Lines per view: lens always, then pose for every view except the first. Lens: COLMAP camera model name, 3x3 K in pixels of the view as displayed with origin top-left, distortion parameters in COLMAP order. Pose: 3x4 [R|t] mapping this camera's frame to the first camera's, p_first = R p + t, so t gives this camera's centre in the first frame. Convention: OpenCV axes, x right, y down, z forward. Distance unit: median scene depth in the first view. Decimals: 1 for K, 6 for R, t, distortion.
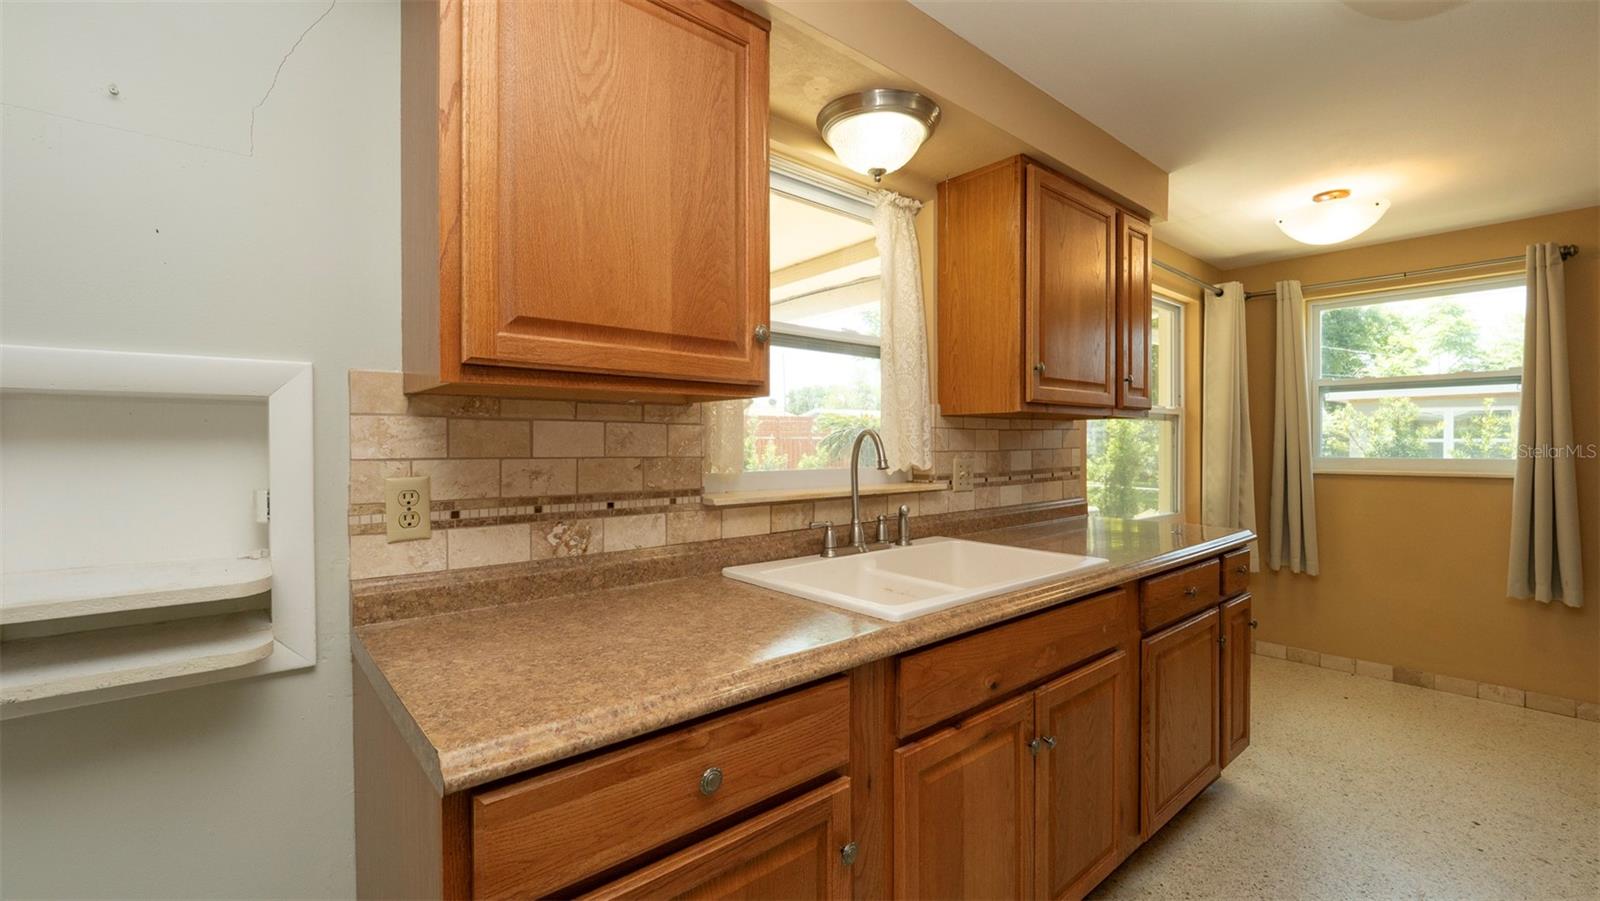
lens RADIAL K [[667.7, 0, 795.4], [0, 667.7, 446.5], [0, 0, 1]] dist [0.003549, -0.006119]
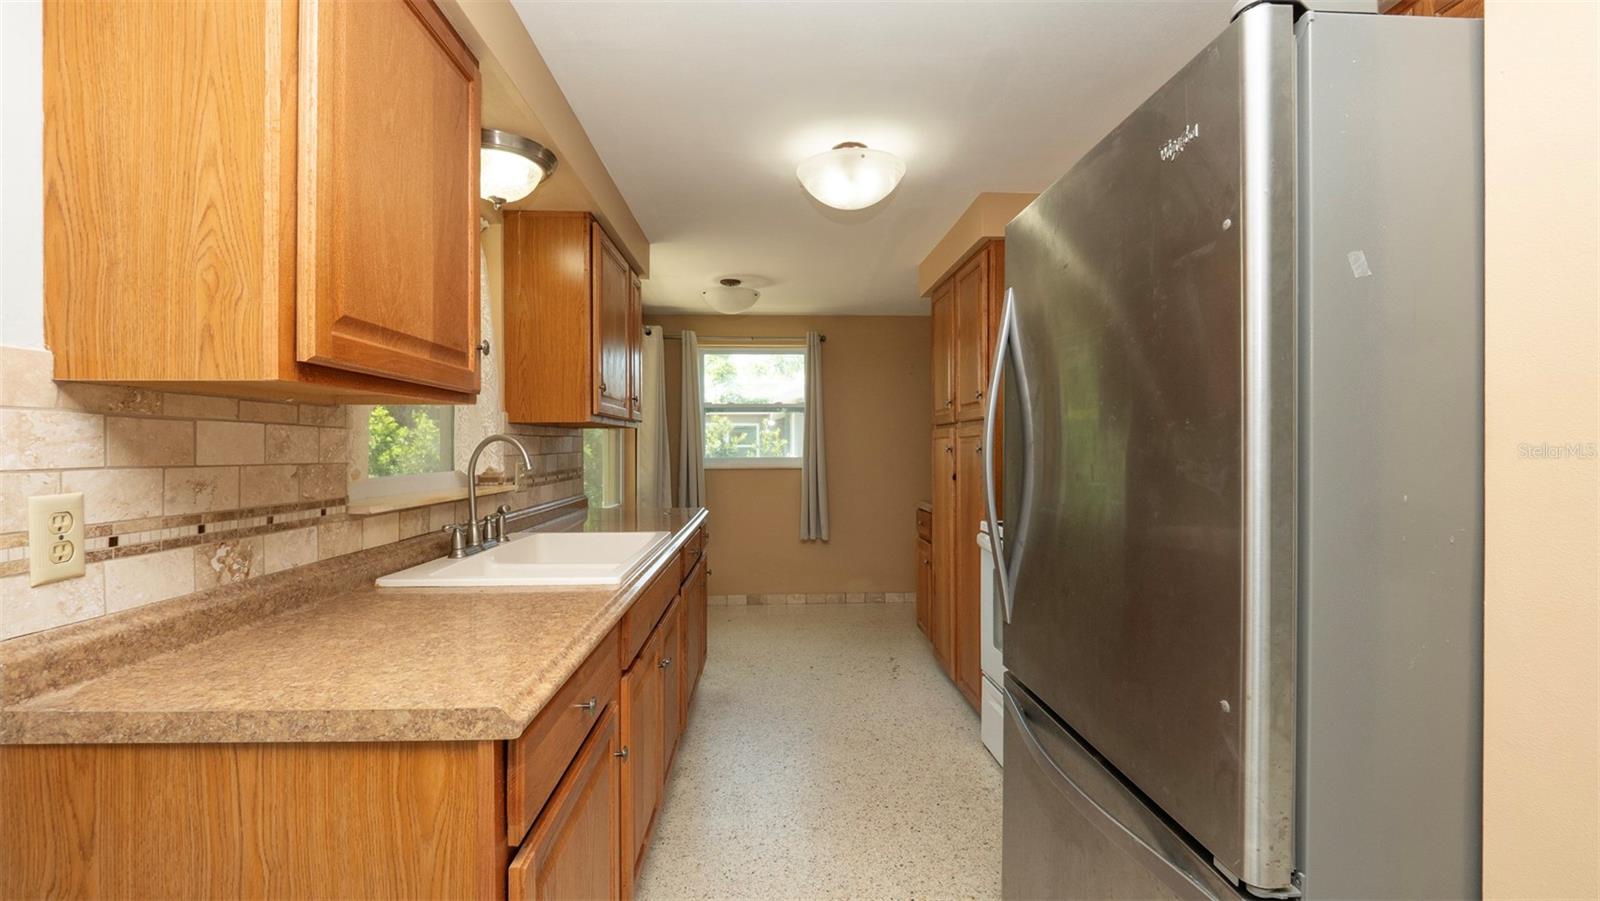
lens RADIAL K [[667.7, 0, 800.6], [0, 667.7, 446.5], [0, 0, 1]] dist [0.003549, -0.006119]
pose [[0.615069, 0.000823, 0.788473, -0.511075], [0.005737, 0.999968, -0.005519, 0.001572], [-0.788452, 0.007918, 0.615045, -0.072820]]
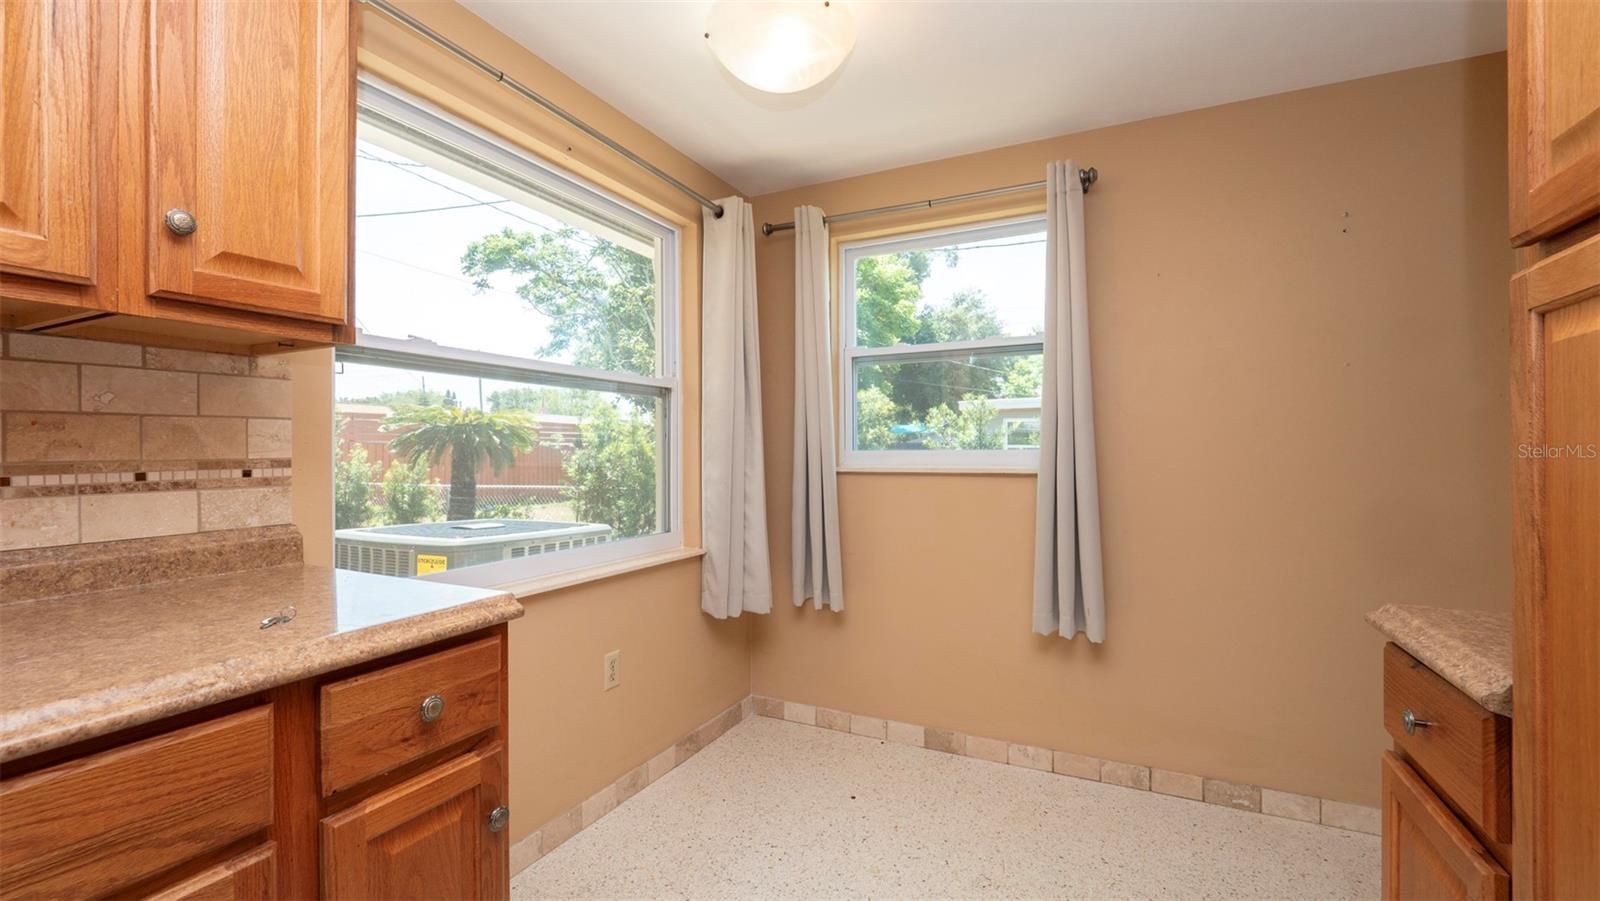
lens RADIAL K [[667.7, 0, 798.3], [0, 667.7, 447.4], [0, 0, 1]] dist [0.003549, -0.006119]
pose [[0.920914, 0.002343, 0.389759, 0.681702], [0.002853, 0.999915, -0.012753, 0.034308], [-0.389755, 0.012856, 0.920829, 0.517040]]
